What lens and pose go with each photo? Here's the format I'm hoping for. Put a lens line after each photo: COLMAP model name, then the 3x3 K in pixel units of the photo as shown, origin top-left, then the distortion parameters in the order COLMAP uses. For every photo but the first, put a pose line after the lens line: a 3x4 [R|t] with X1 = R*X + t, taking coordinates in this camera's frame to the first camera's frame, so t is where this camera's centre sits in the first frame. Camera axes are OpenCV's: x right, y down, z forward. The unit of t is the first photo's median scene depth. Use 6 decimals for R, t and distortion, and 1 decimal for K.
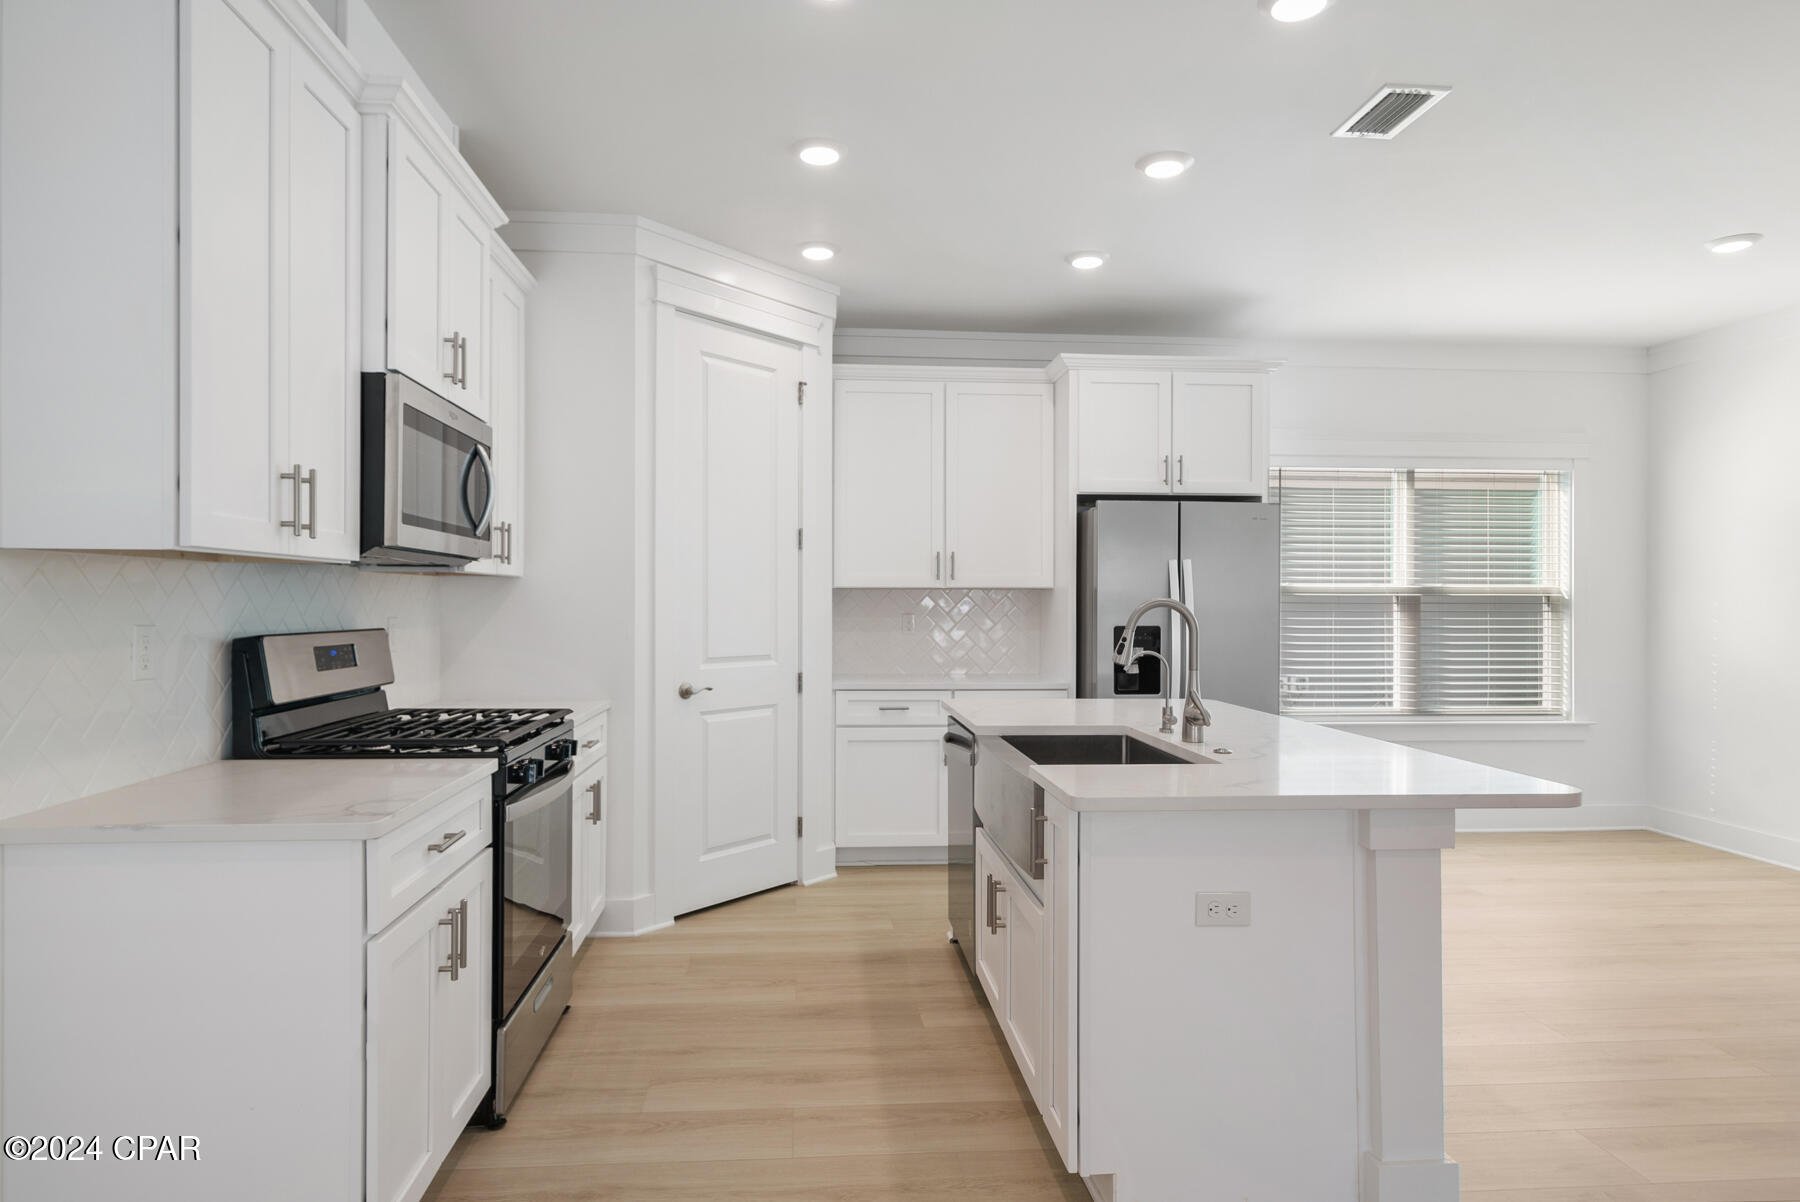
lens RADIAL K [[1005.7, 0, 900.0], [0, 1005.7, 601.0], [0, 0, 1]] dist [-0.002061, -0.000621]
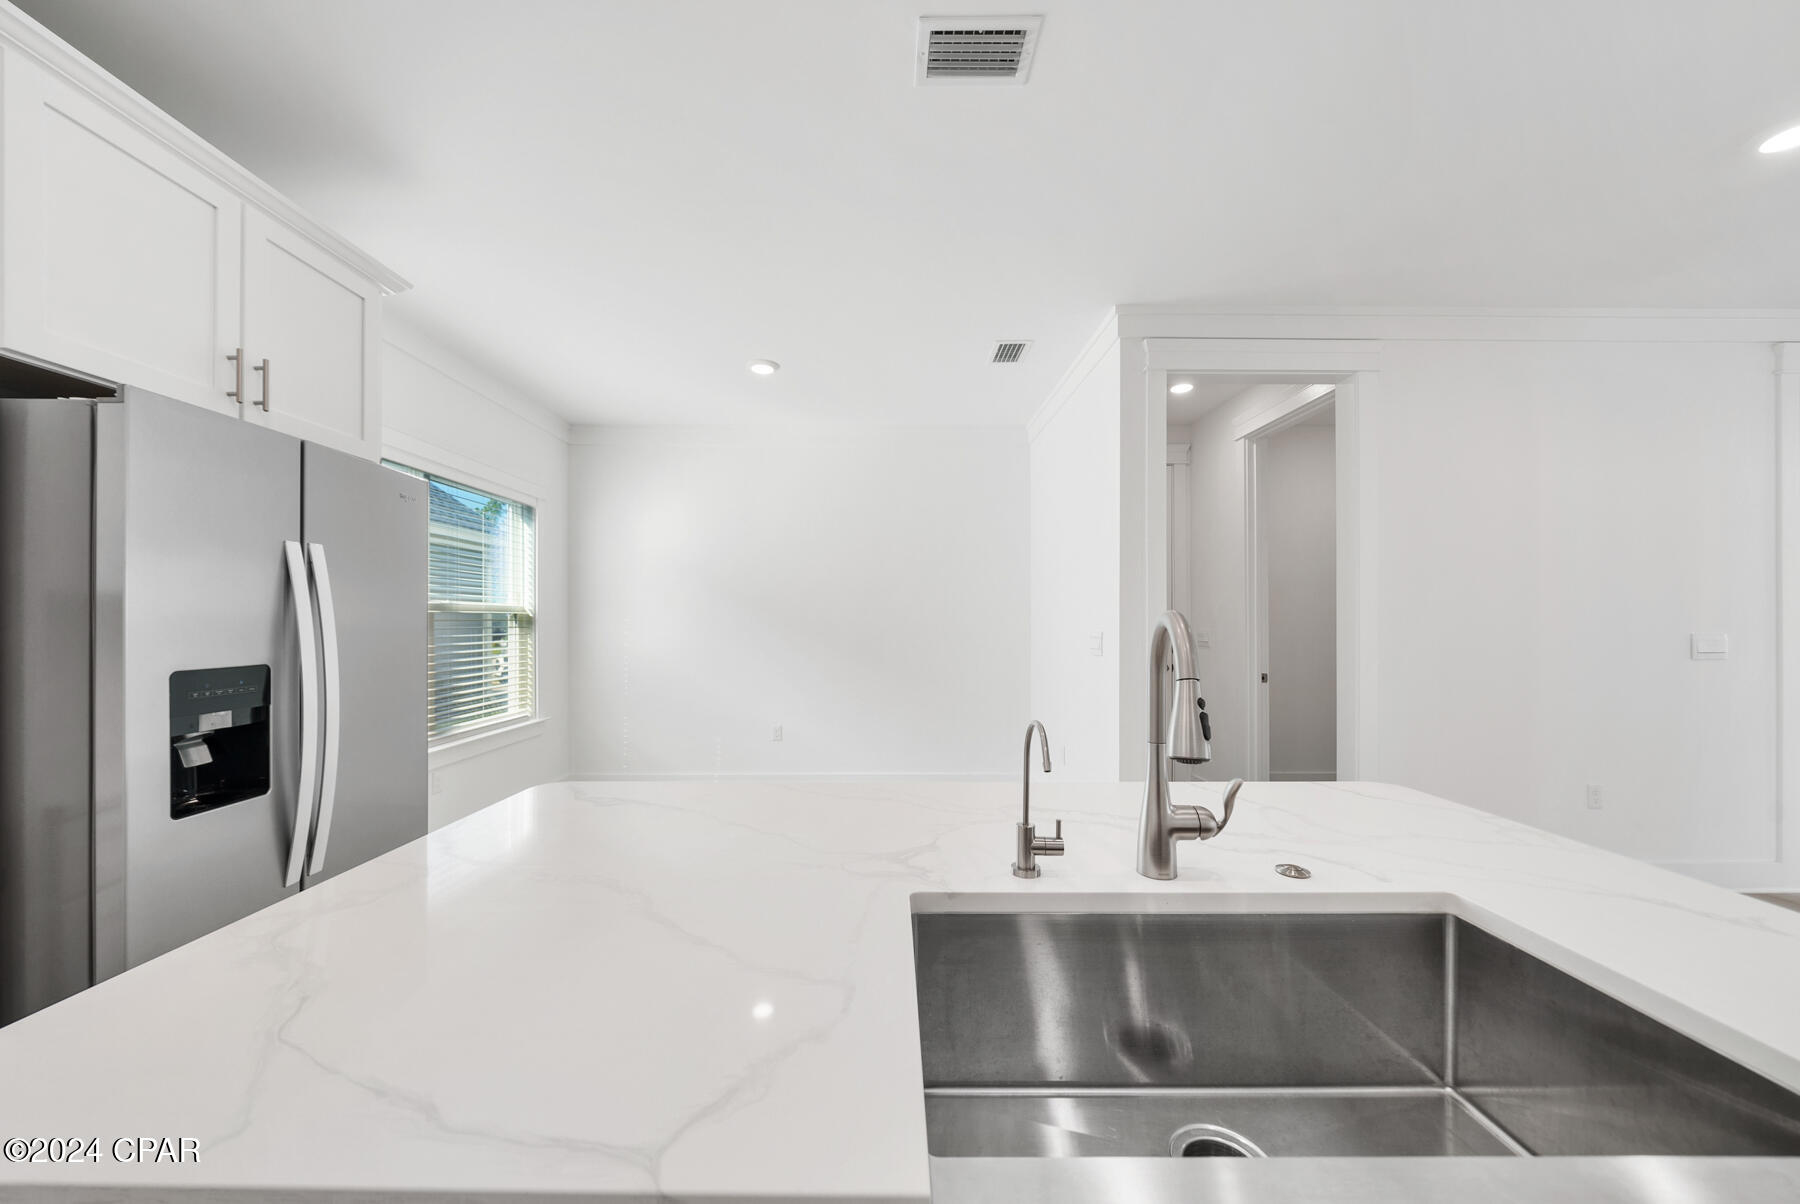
lens RADIAL K [[634.6, 0, 891.7], [0, 634.6, 618.0], [0, 0, 1]] dist [0.000200, -0.004458]
pose [[0.093902, 0.001553, 0.995580, -0.040266], [-0.000708, 0.999999, -0.001493, 0.000609], [-0.995581, -0.000564, 0.093903, 0.635205]]
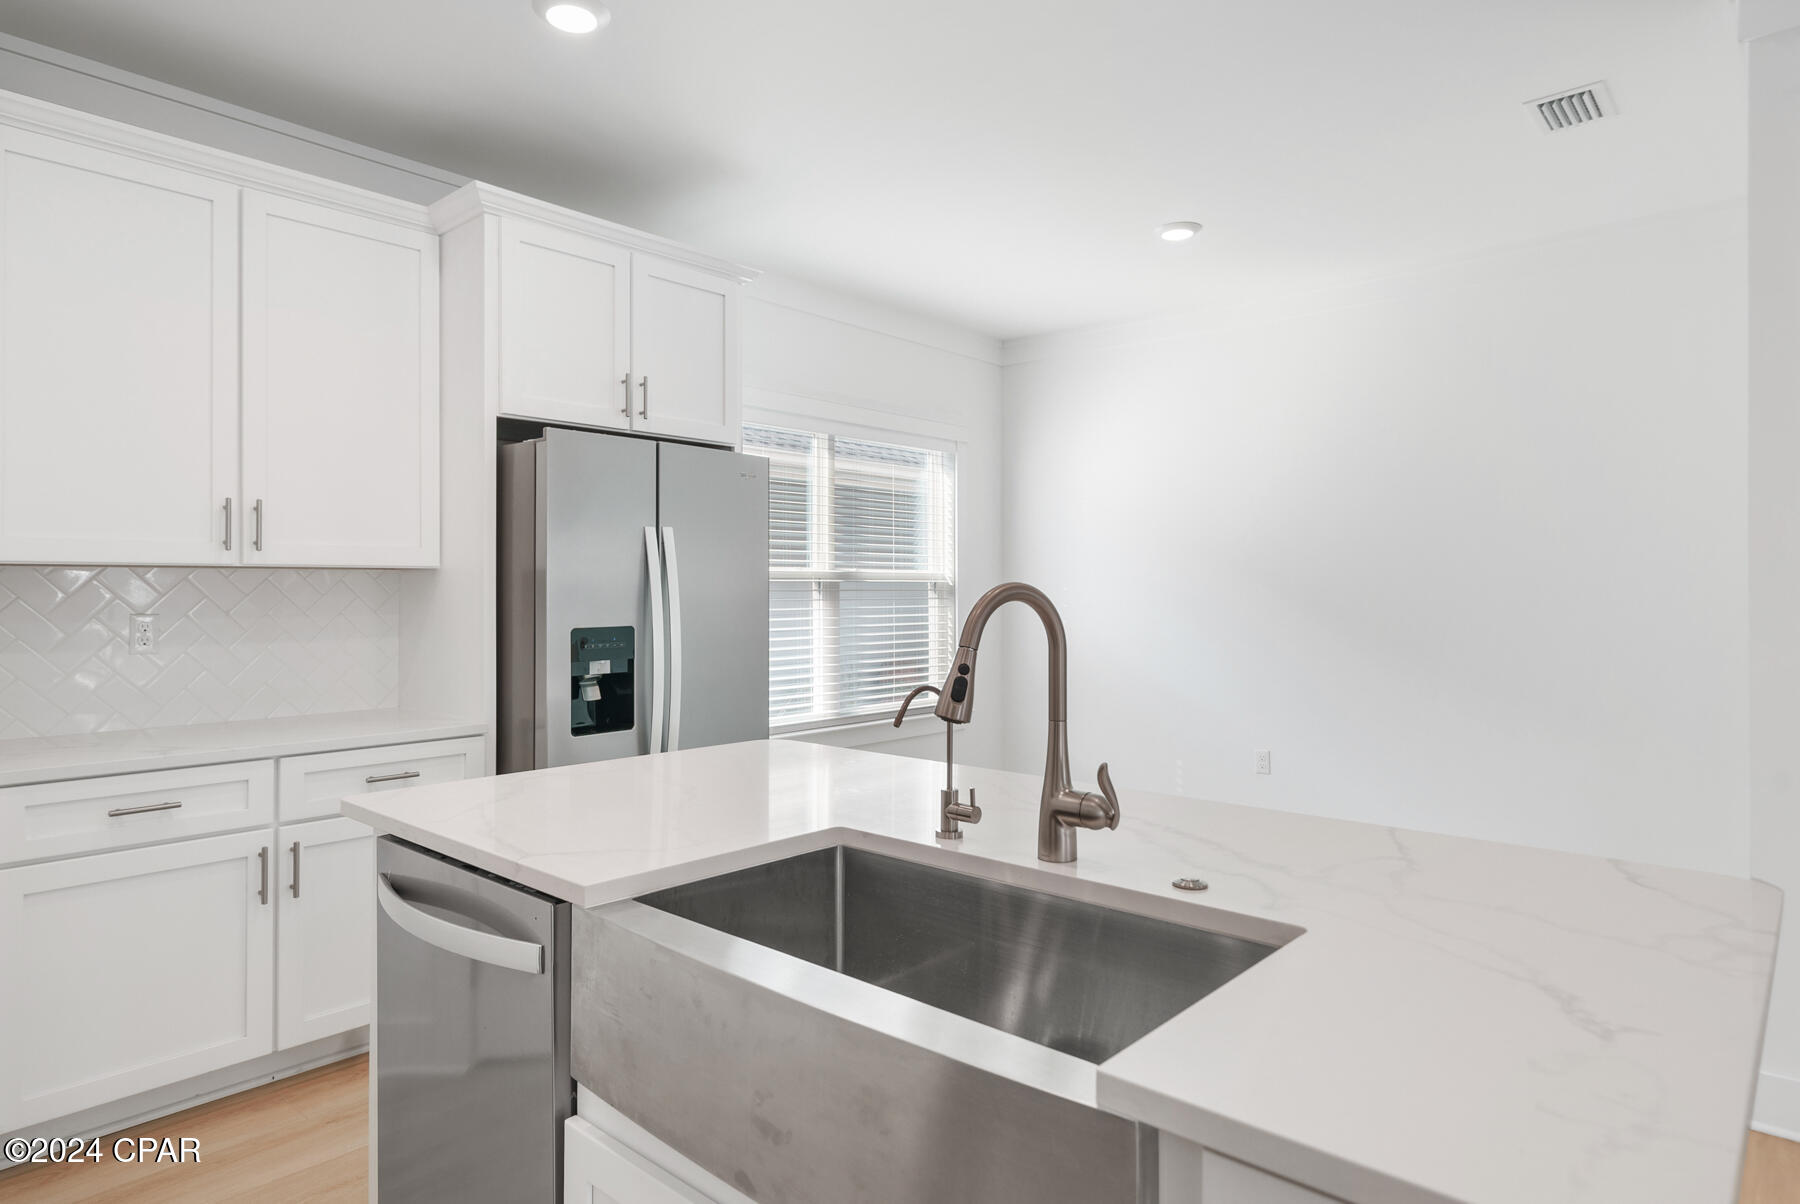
lens RADIAL K [[1038.5, 0, 862.3], [0, 1038.5, 577.2], [0, 0, 1]] dist [0.004029, 0.001127]
pose [[0.746052, 0.004607, 0.665871, -0.083389], [0.002541, 0.999949, -0.009765, -0.000456], [-0.665882, 0.008977, 0.746003, 0.384219]]
